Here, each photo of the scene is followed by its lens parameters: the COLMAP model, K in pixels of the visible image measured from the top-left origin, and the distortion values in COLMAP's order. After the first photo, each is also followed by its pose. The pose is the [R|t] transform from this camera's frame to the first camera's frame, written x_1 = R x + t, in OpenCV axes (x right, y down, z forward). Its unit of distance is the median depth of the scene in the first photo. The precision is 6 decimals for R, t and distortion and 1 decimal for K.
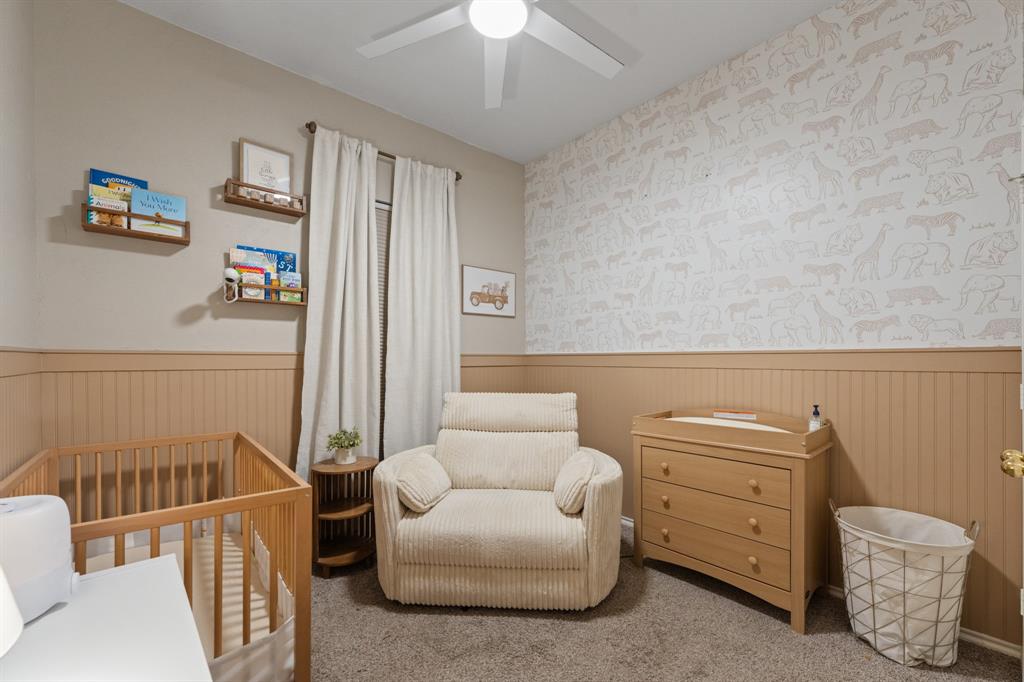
lens RADIAL K [[418.5, 0, 516.6], [0, 418.5, 358.5], [0, 0, 1]] dist [0.002113, -0.001040]
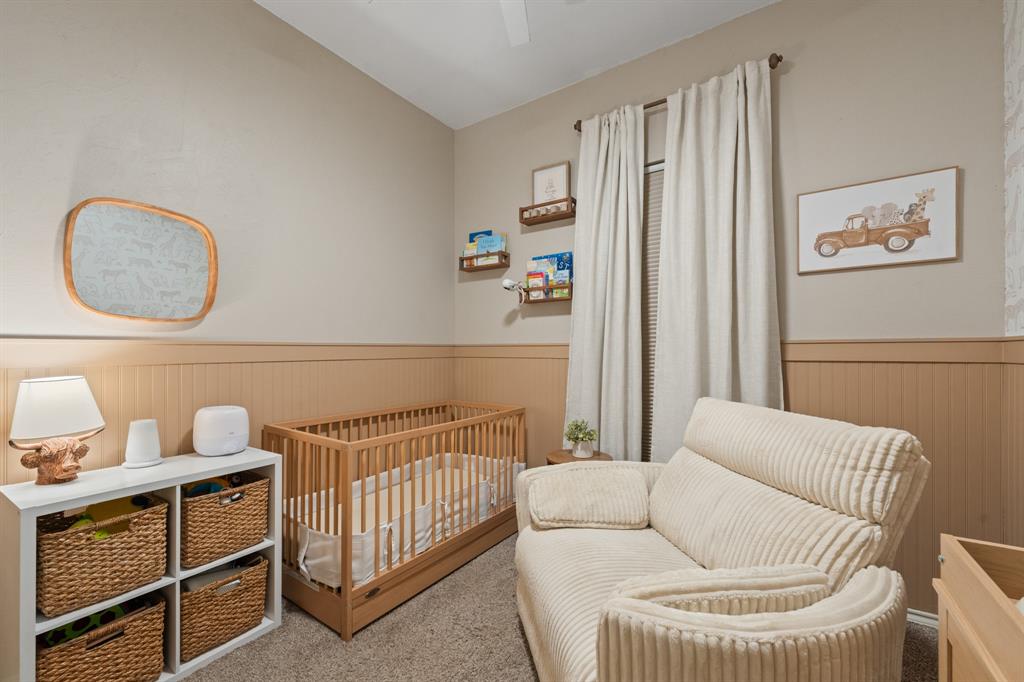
lens RADIAL K [[418.5, 0, 509.9], [0, 418.5, 348.8], [0, 0, 1]] dist [0.002113, -0.001040]
pose [[0.254582, -0.007499, -0.967022, 0.481515], [0.001728, 0.999972, -0.007300, 0.006662], [0.967050, 0.000187, 0.254587, 0.589762]]
